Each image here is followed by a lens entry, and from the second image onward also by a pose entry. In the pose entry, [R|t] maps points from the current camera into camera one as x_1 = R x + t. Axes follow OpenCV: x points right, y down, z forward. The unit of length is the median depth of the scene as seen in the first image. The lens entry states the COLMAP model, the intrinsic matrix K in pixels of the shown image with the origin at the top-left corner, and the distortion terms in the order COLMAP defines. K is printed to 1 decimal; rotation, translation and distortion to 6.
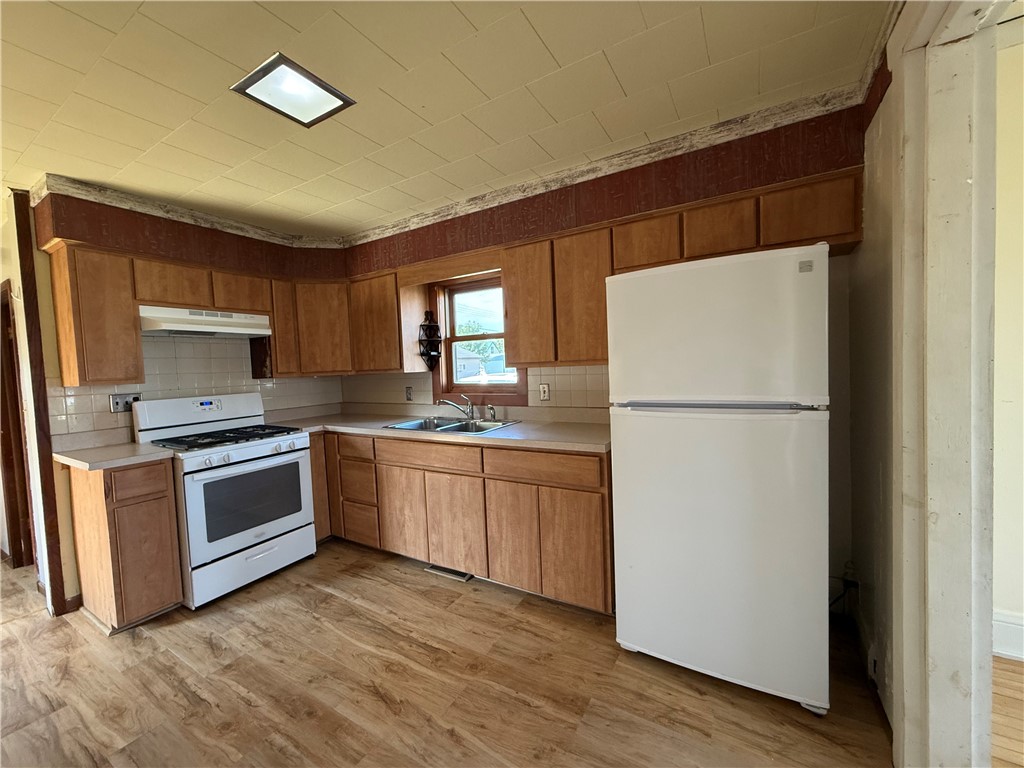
lens RADIAL K [[407.7, 0, 508.4], [0, 407.7, 384.9], [0, 0, 1]] dist [-0.000737, -0.000212]
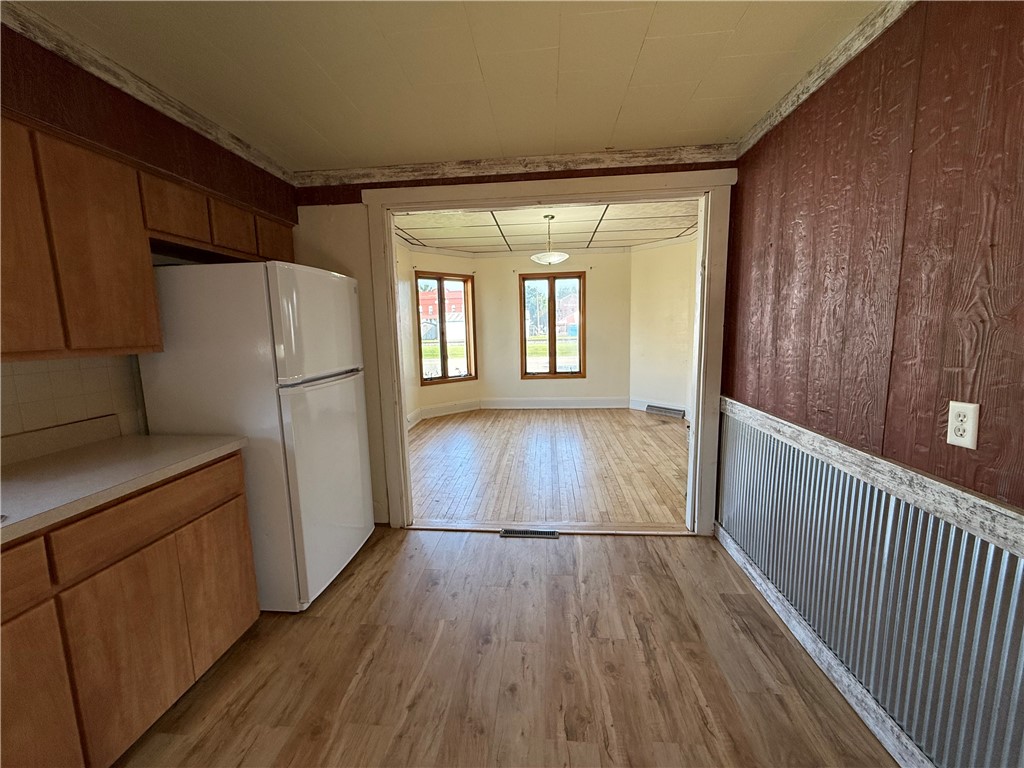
lens RADIAL K [[407.7, 0, 509.8], [0, 407.7, 384.4], [0, 0, 1]] dist [-0.000737, -0.000212]
pose [[-0.434966, -0.072500, 0.897524, -0.732005], [0.085579, 0.988913, 0.121357, -0.026586], [-0.896371, 0.129596, -0.423939, 0.738316]]
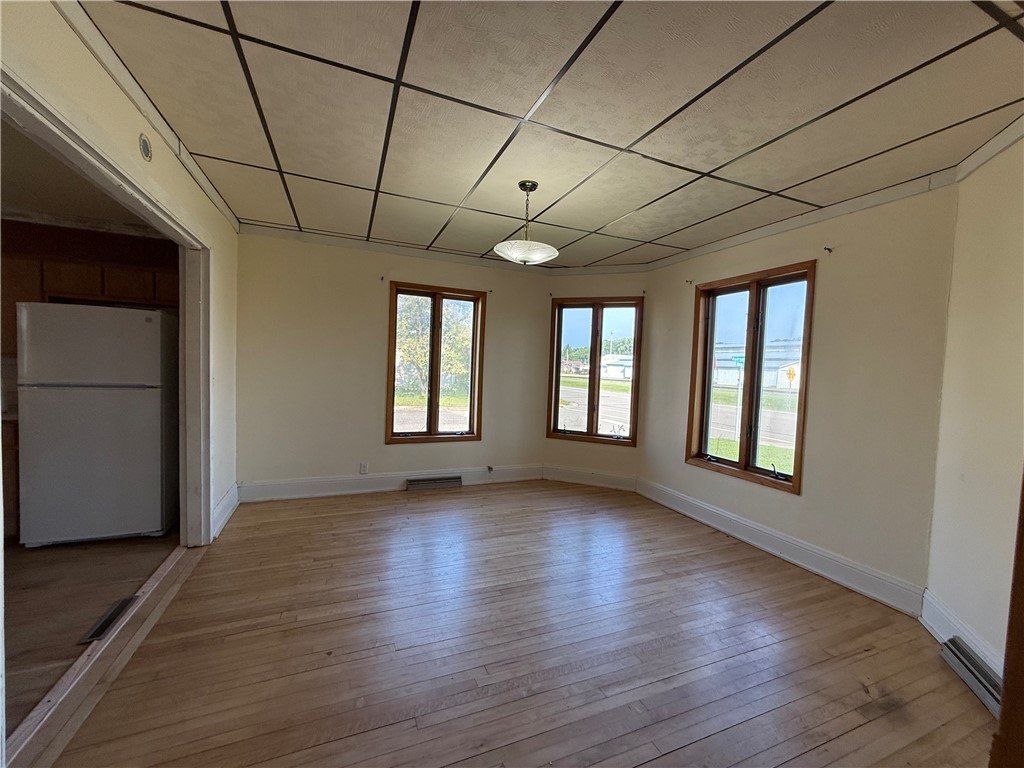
lens RADIAL K [[407.7, 0, 508.4], [0, 407.7, 385.3], [0, 0, 1]] dist [-0.000737, -0.000212]
pose [[0.590245, 0.027559, 0.806753, 0.080908], [-0.024297, 0.999571, -0.016369, 0.023835], [-0.806858, -0.009940, 0.590661, -1.088571]]
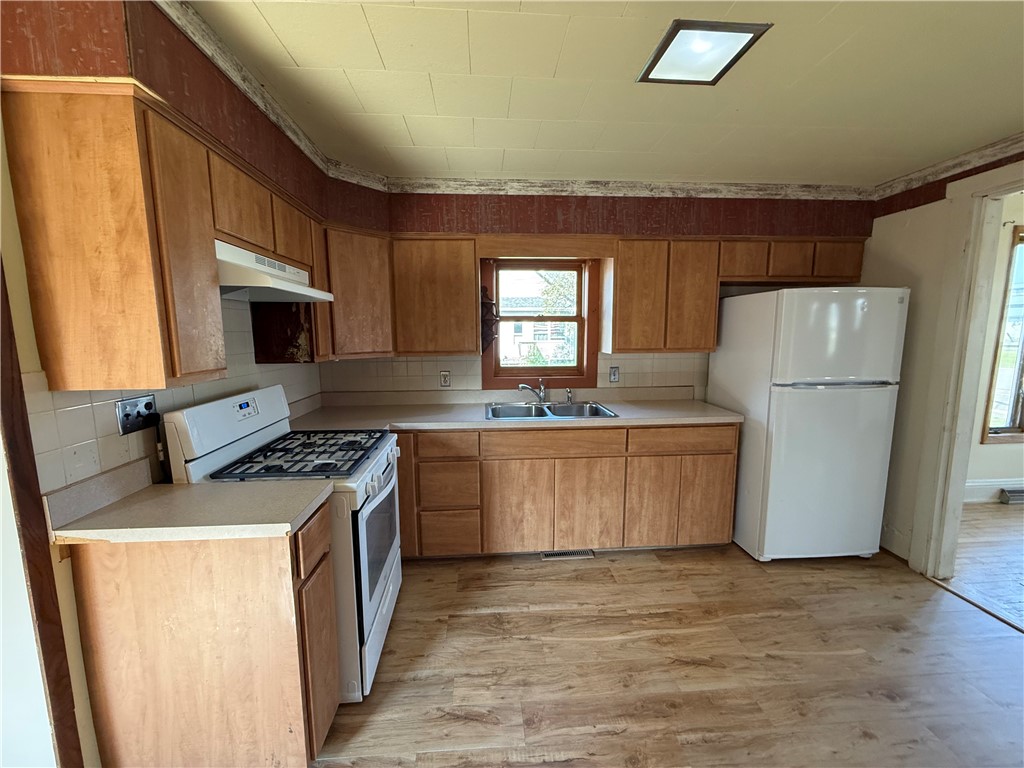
lens RADIAL K [[407.7, 0, 508.8], [0, 407.7, 385.1], [0, 0, 1]] dist [-0.000737, -0.000212]
pose [[0.819785, -0.039226, 0.571327, -0.975434], [0.002119, 0.997852, 0.065471, -0.032753], [-0.572668, -0.052461, 0.818107, 0.325199]]
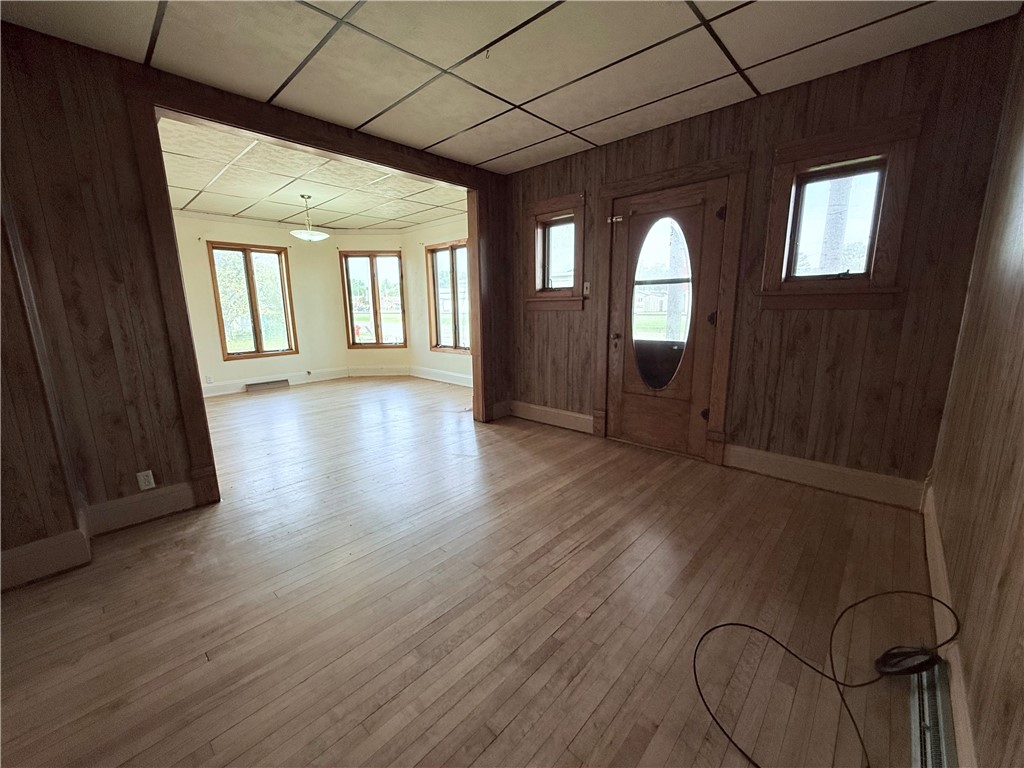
lens RADIAL K [[407.7, 0, 508.5], [0, 407.7, 383.2], [0, 0, 1]] dist [-0.000737, -0.000212]
pose [[0.210812, -0.149071, 0.966093, -0.963884], [0.053565, 0.988580, 0.140852, 0.151988], [-0.976058, 0.022056, 0.216390, -1.934334]]
